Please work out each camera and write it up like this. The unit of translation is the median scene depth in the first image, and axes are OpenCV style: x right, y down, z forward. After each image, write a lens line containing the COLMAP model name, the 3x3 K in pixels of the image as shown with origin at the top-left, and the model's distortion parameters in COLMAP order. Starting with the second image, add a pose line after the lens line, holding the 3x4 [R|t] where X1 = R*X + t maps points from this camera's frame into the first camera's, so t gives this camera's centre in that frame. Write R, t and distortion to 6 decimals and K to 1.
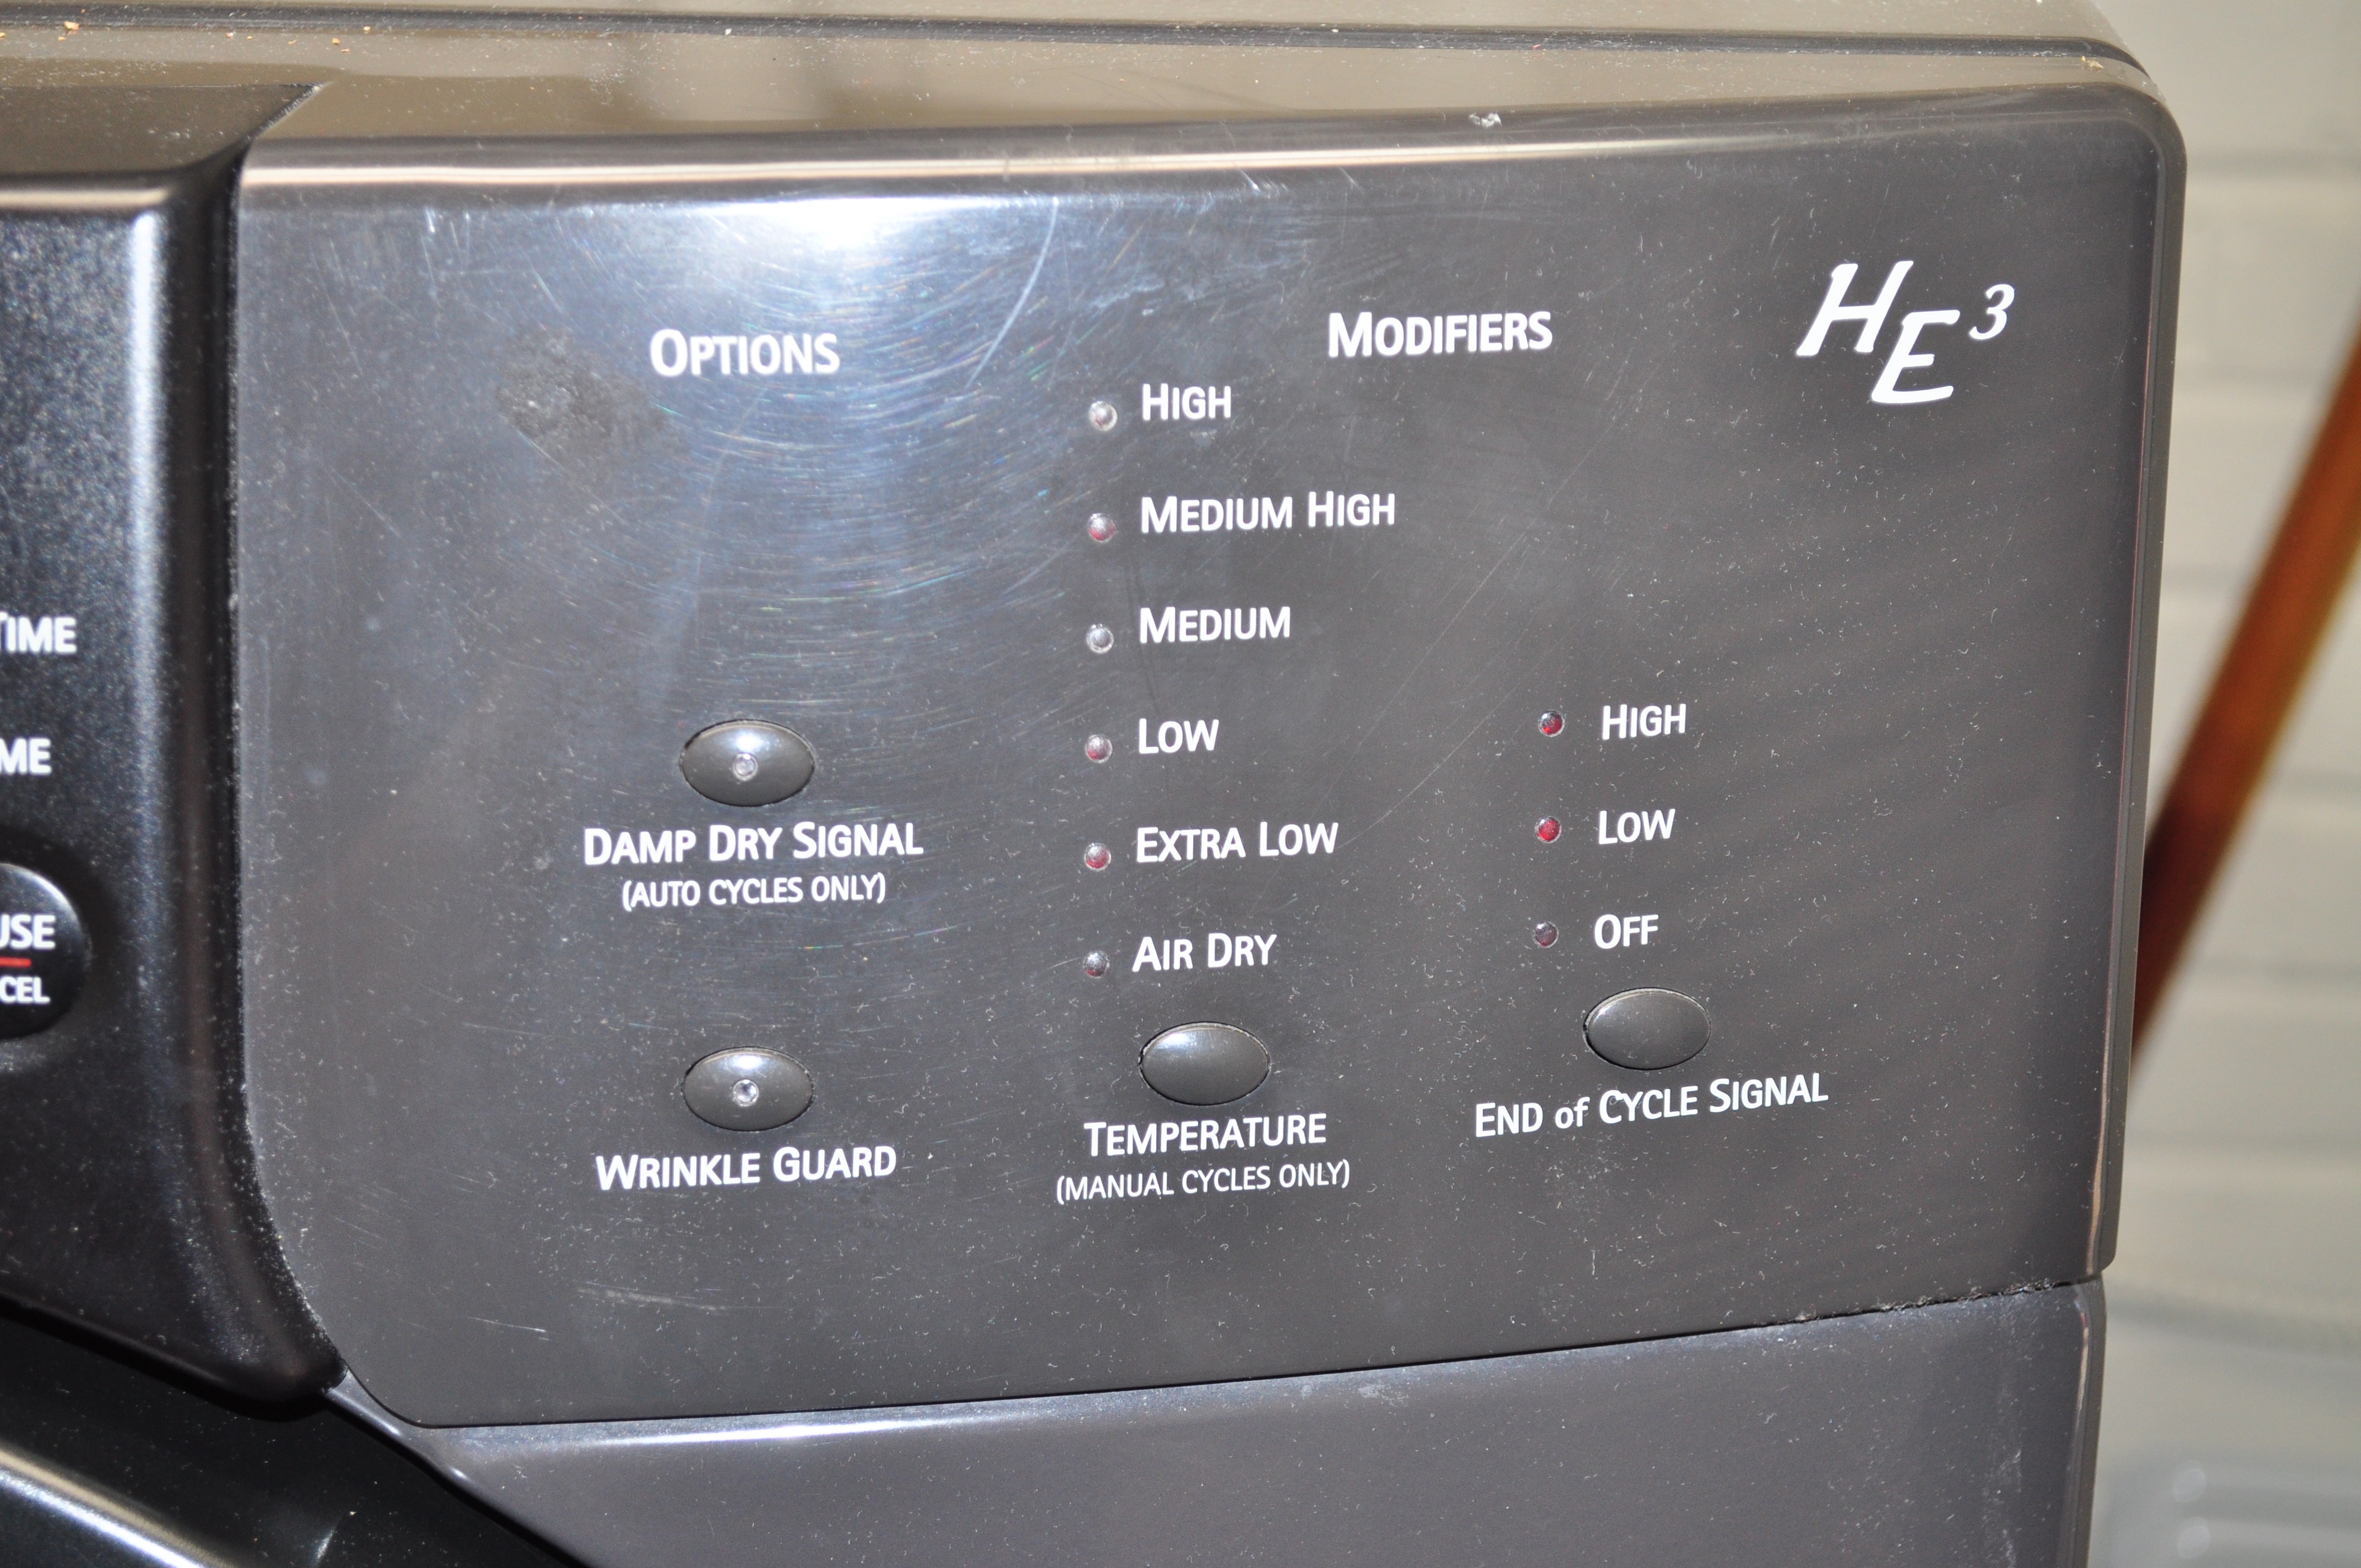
lens RADIAL K [[4104.4, 0, 1180.6], [0, 4104.4, 795.6], [0, 0, 1]] dist [-0.018594, 0.000000]
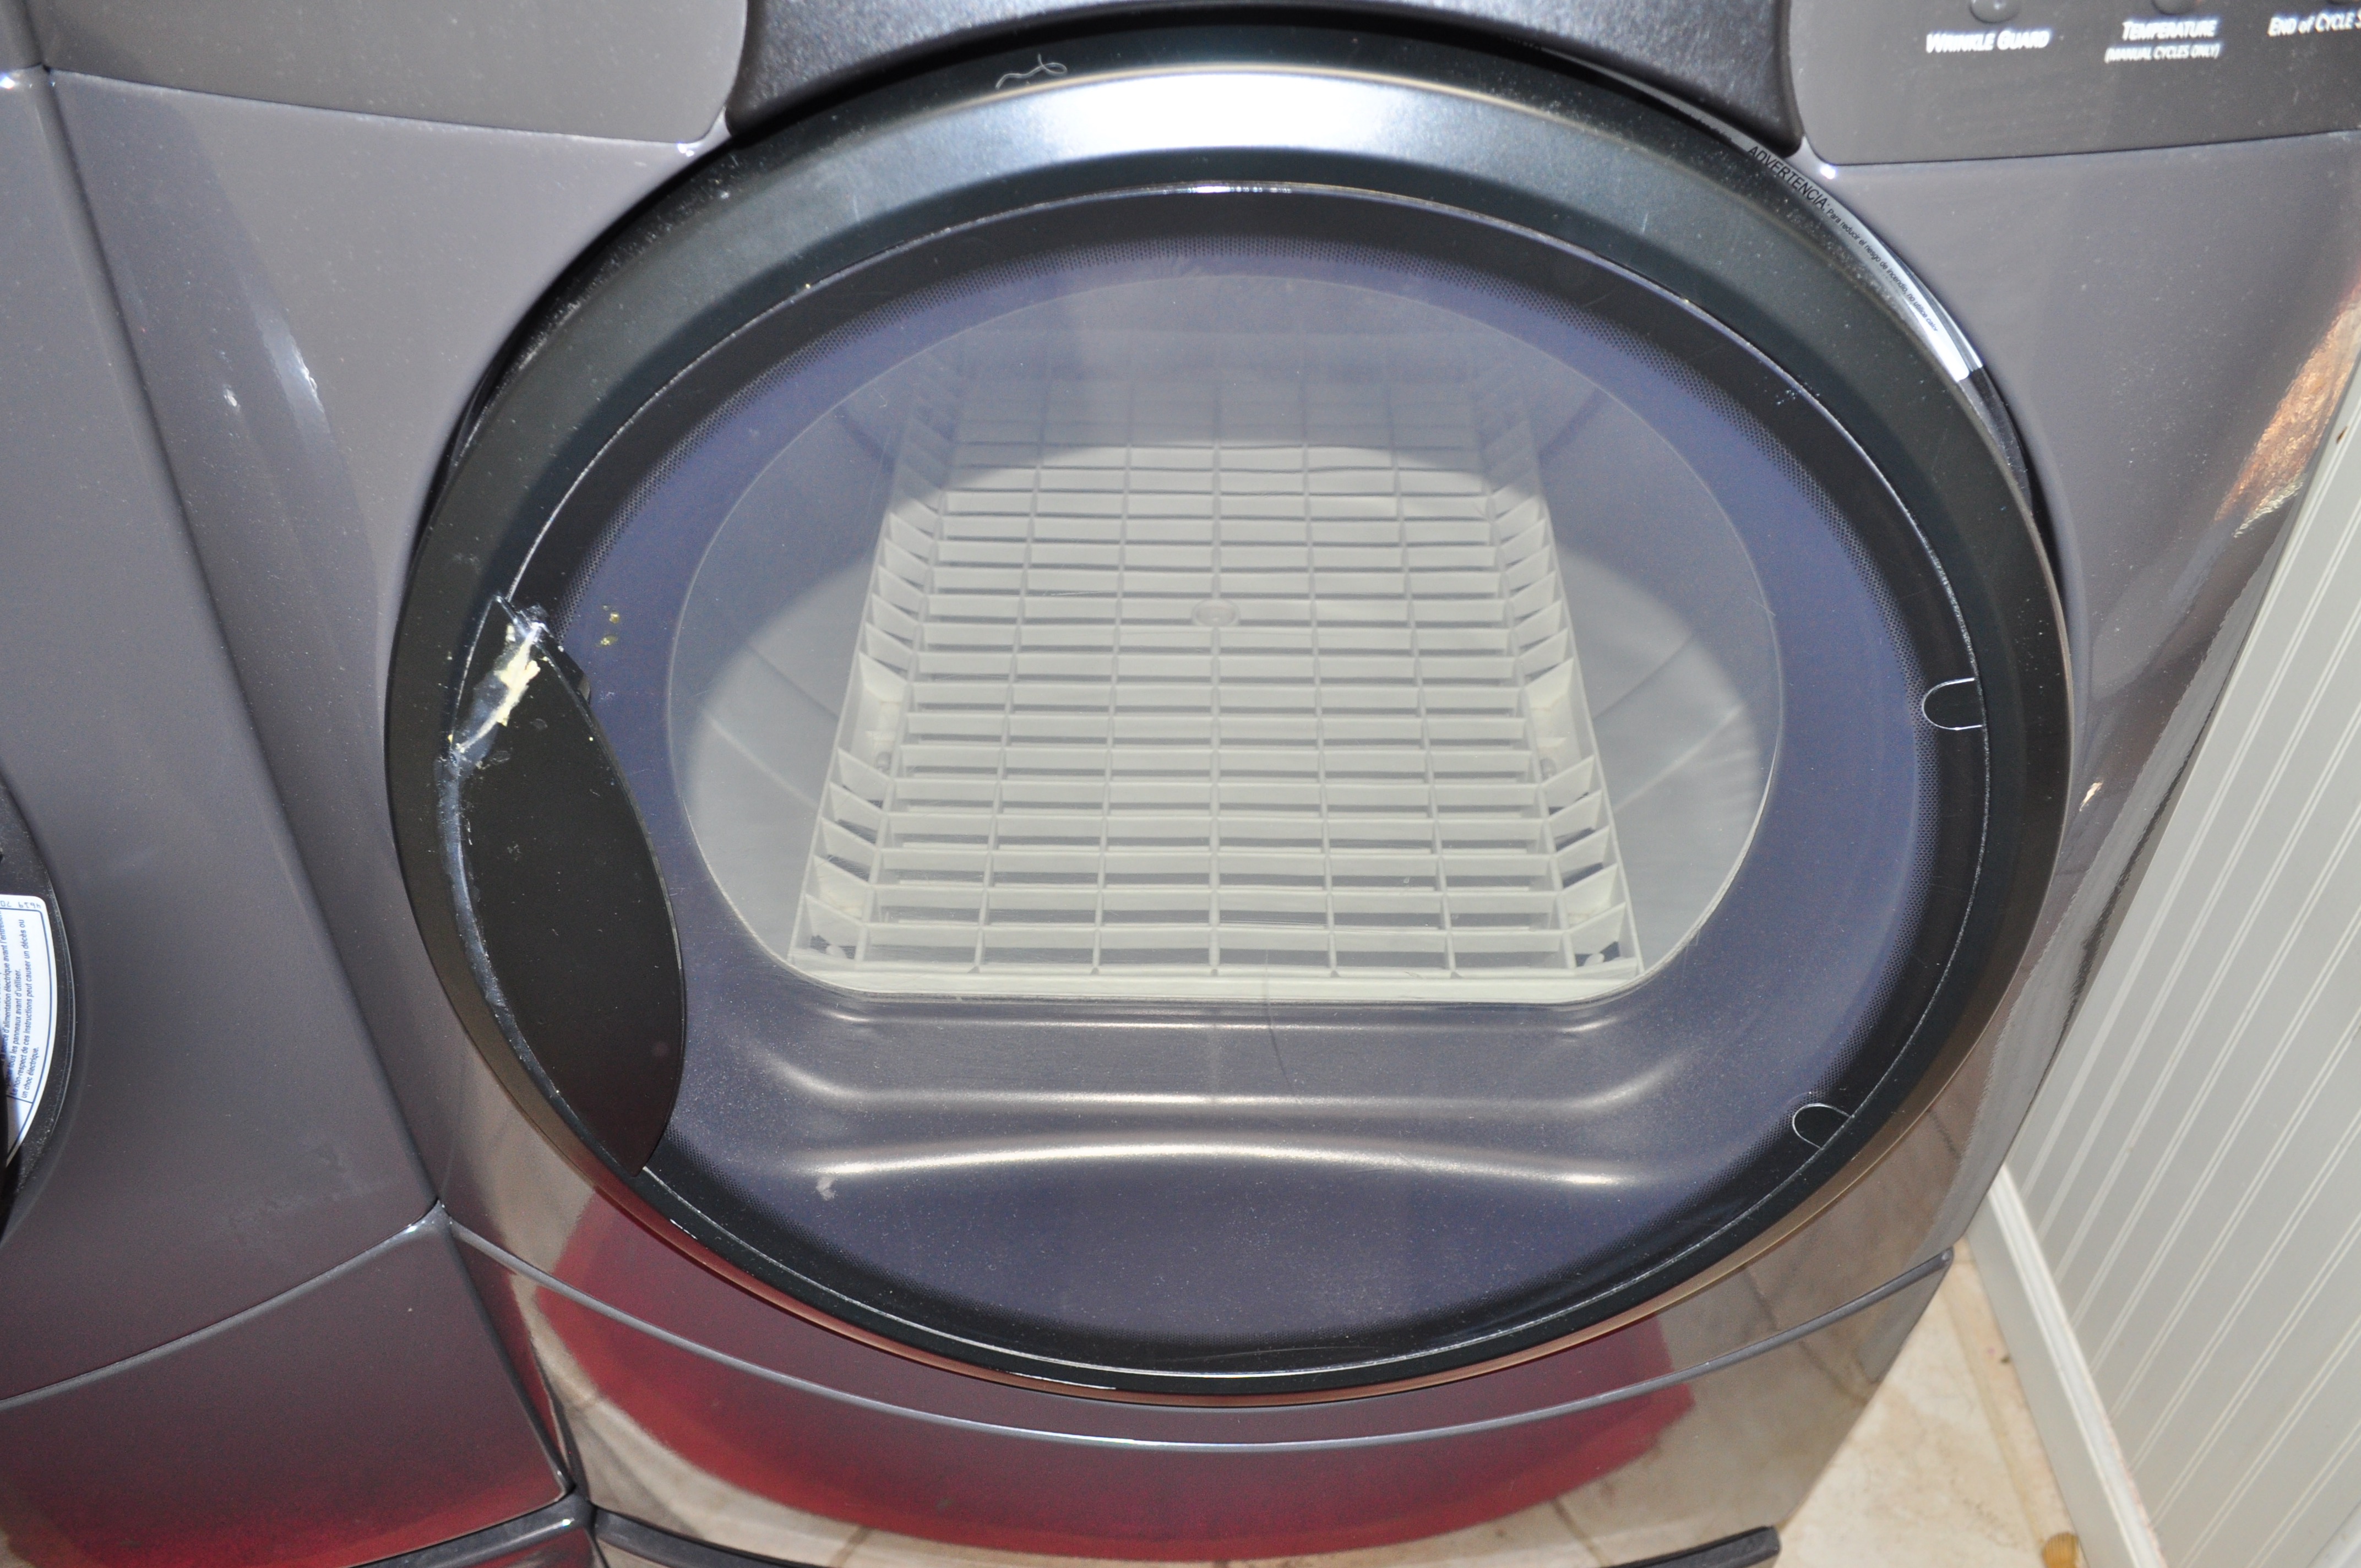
lens RADIAL K [[1793.1, 0, 1179.4], [0, 1793.1, 790.9], [0, 0, 1]] dist [-0.016612, 0.008394]
pose [[0.997173, -0.033752, 0.067135, -0.619214], [0.010832, 0.948679, 0.316056, 0.164368], [-0.074357, -0.314435, 0.946362, -0.025247]]
